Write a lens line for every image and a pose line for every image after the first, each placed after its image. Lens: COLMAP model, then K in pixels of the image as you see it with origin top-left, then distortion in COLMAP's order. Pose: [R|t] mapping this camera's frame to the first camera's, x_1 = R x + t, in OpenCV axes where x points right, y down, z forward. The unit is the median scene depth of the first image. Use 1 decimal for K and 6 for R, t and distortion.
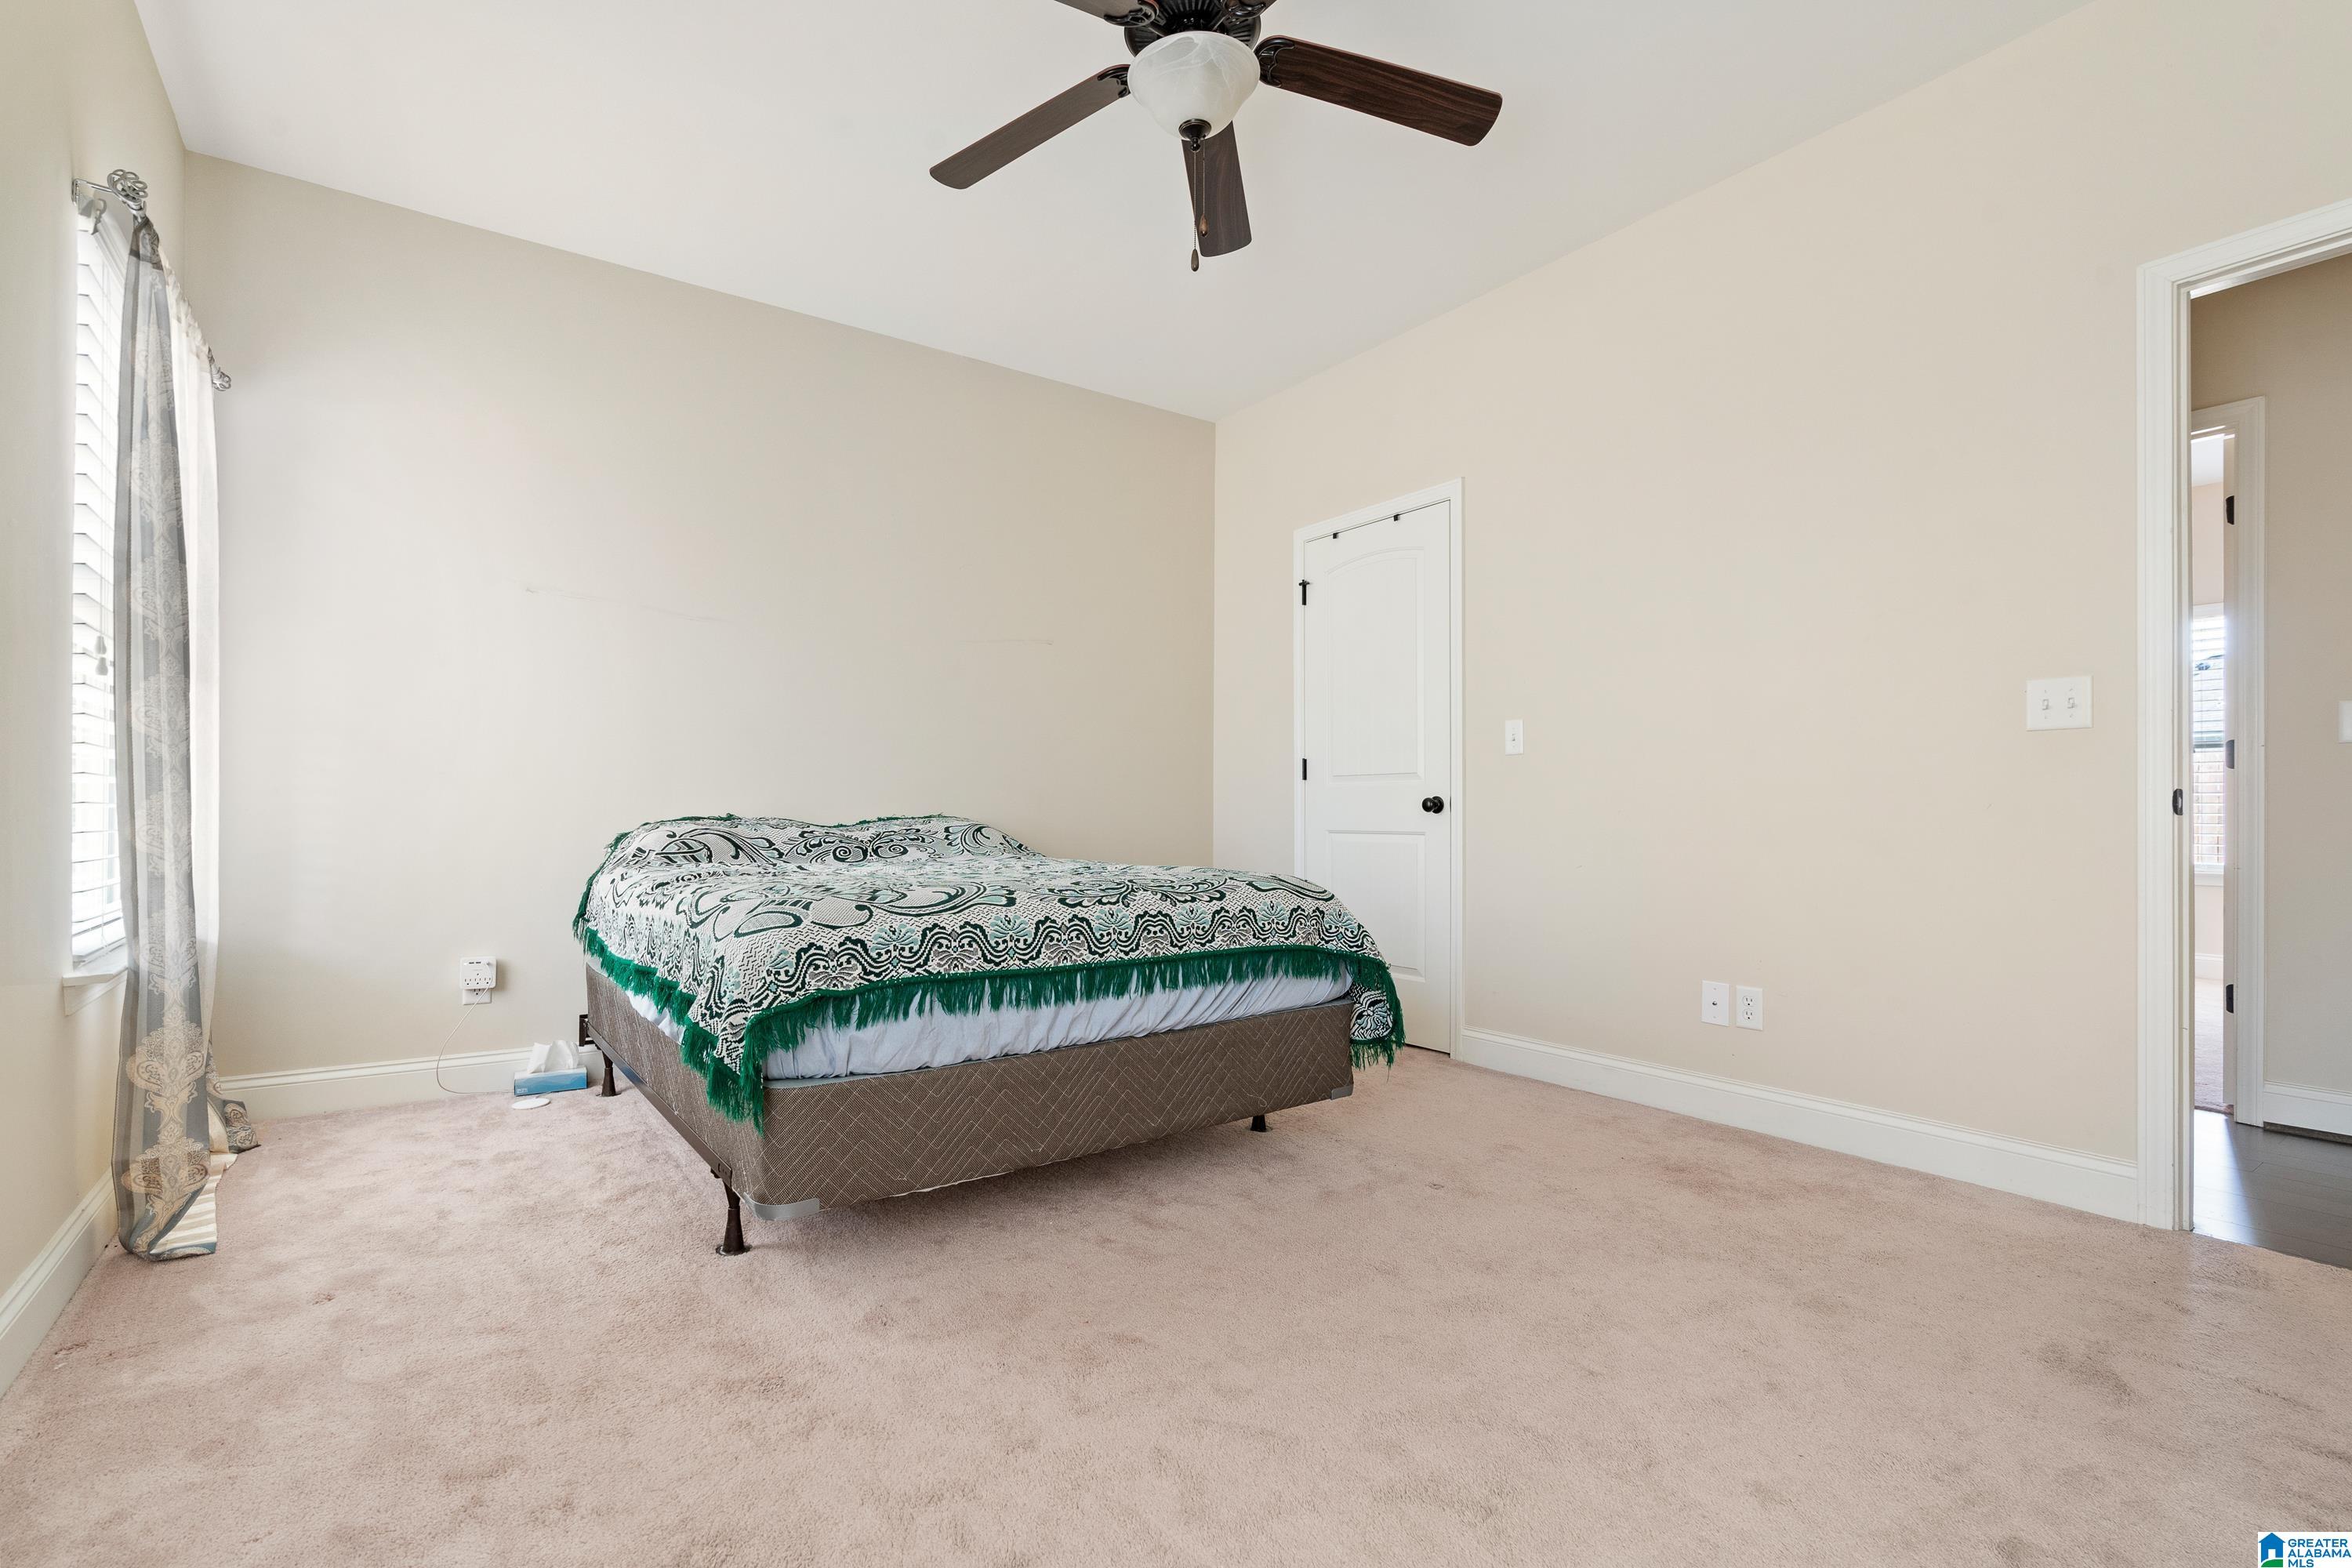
lens RADIAL K [[1078.5, 0, 1172.8], [0, 1078.5, 793.9], [0, 0, 1]] dist [-0.012195, 0.001198]
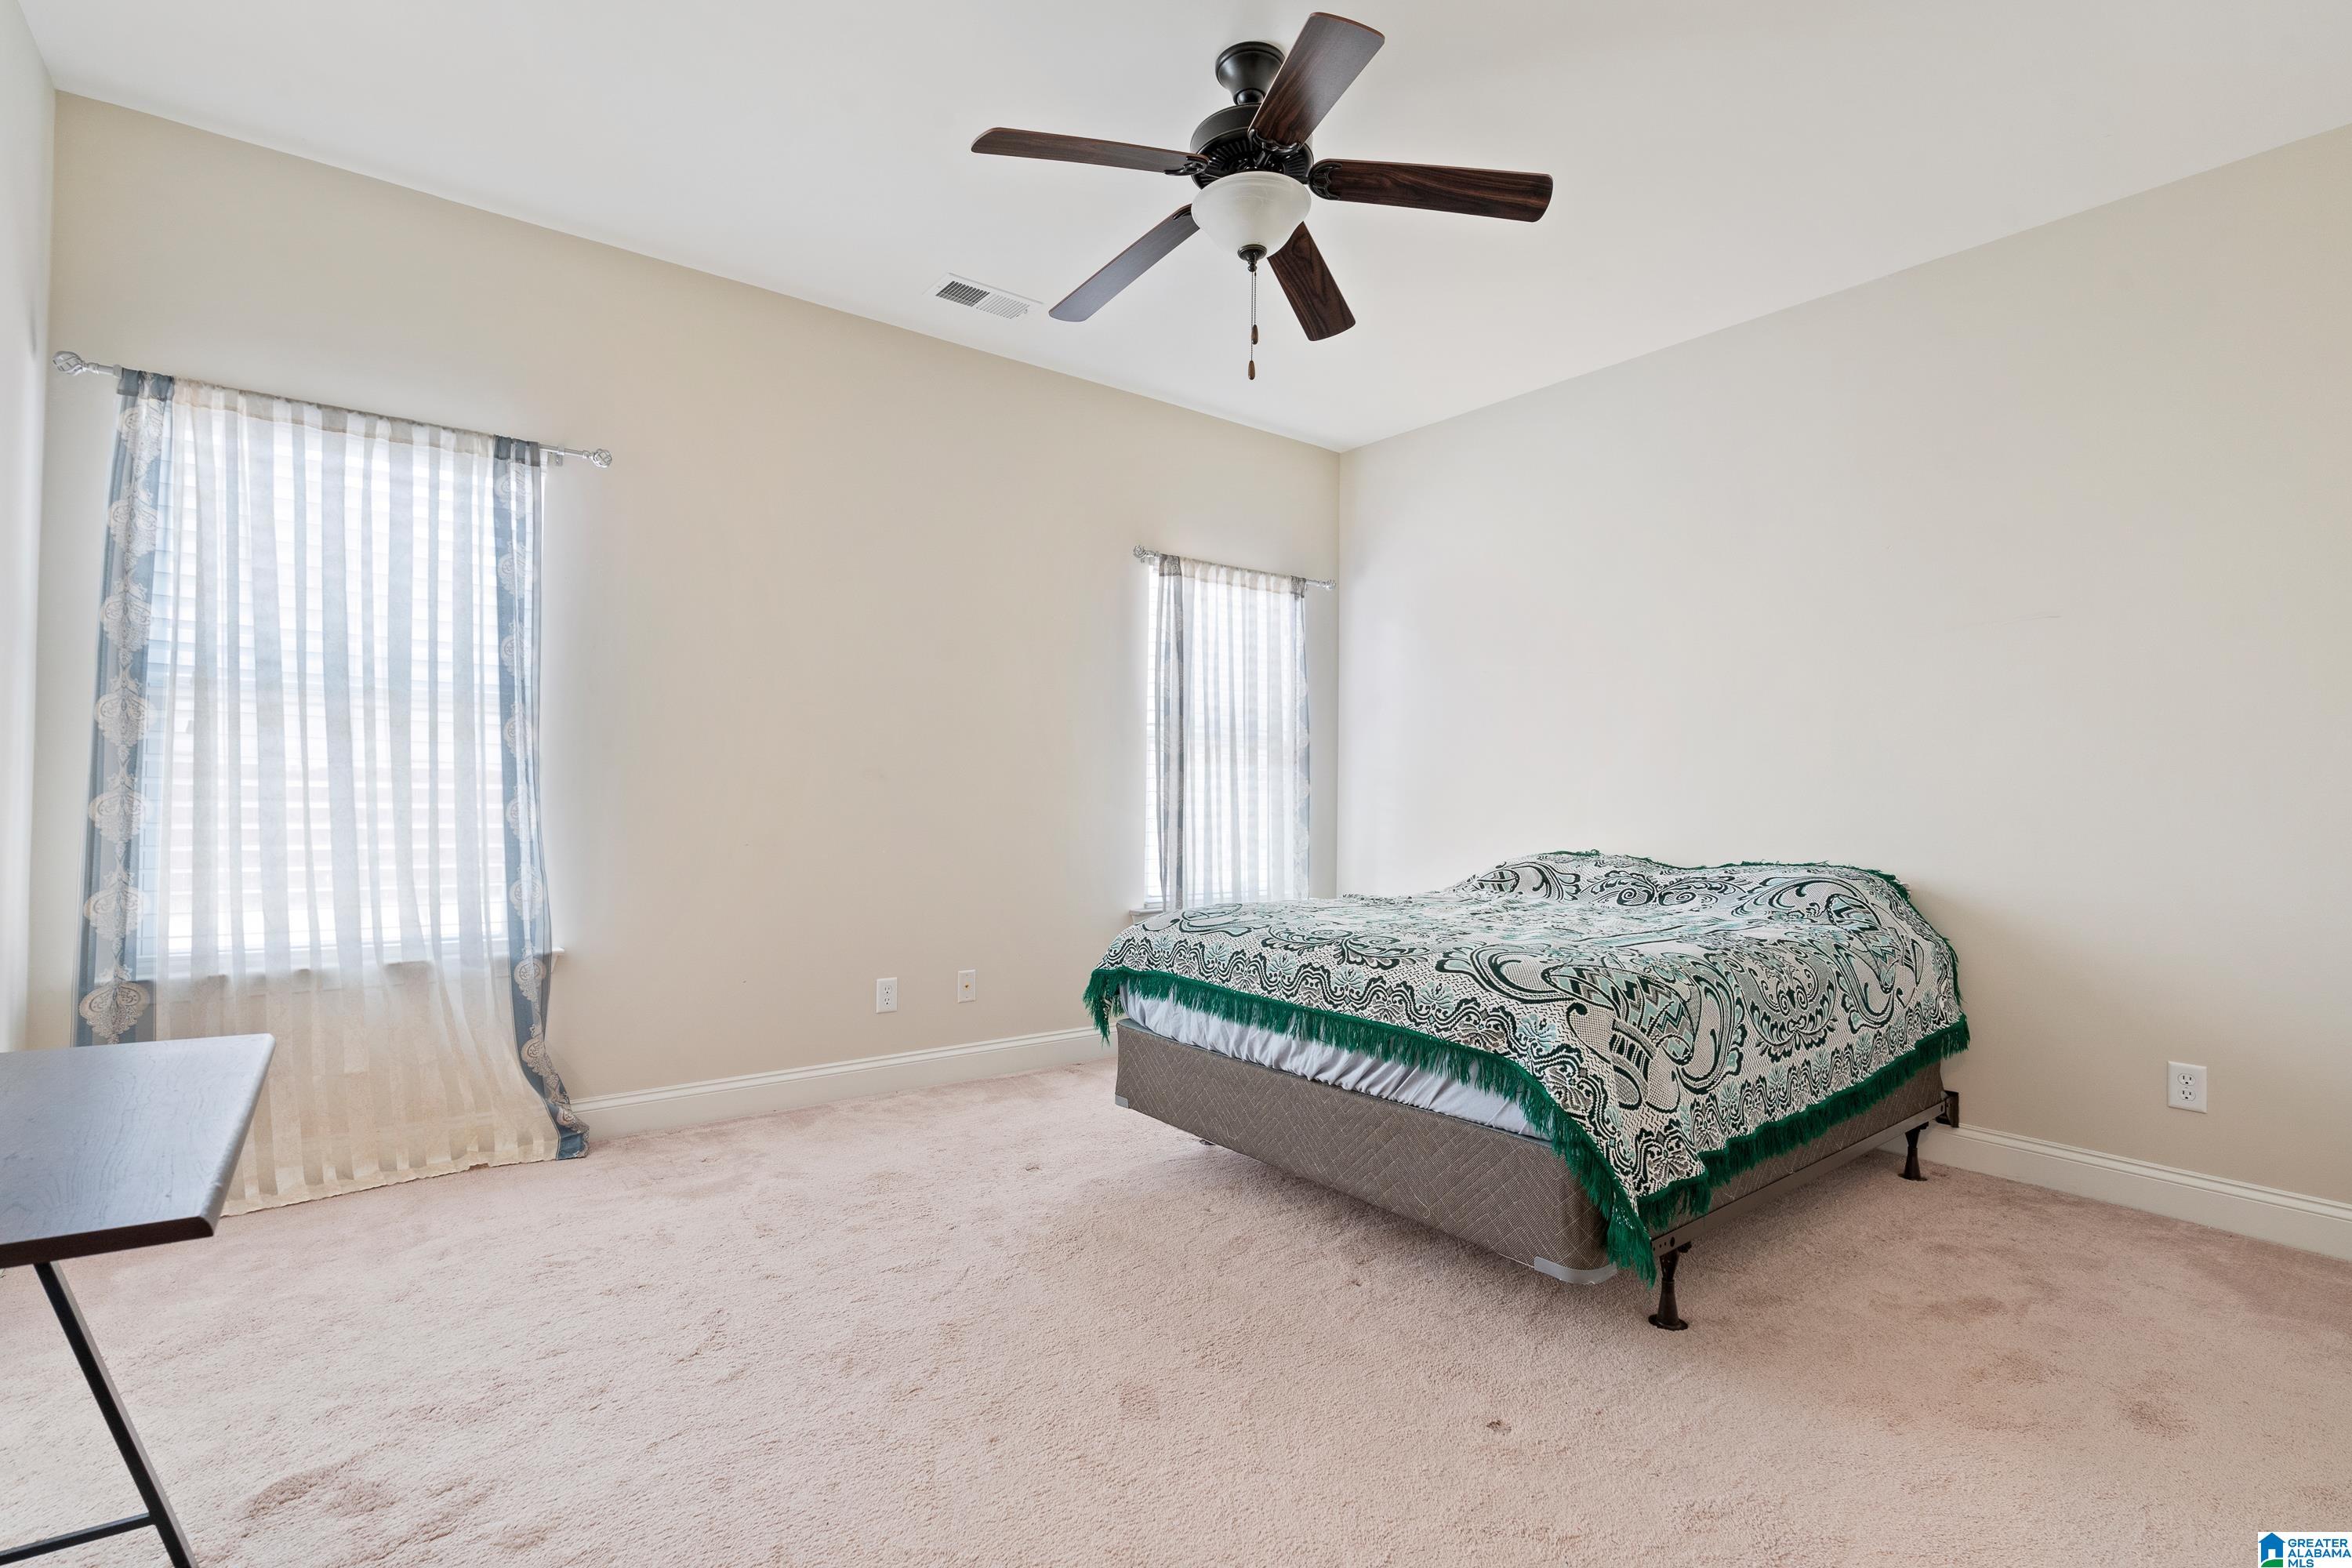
lens RADIAL K [[1078.5, 0, 1172.7], [0, 1078.5, 798.0], [0, 0, 1]] dist [-0.012195, 0.001198]
pose [[0.032089, -0.004327, -0.999476, 1.012933], [0.000315, 0.999991, -0.004320, -0.047095], [0.999485, -0.000176, 0.032090, 0.823518]]
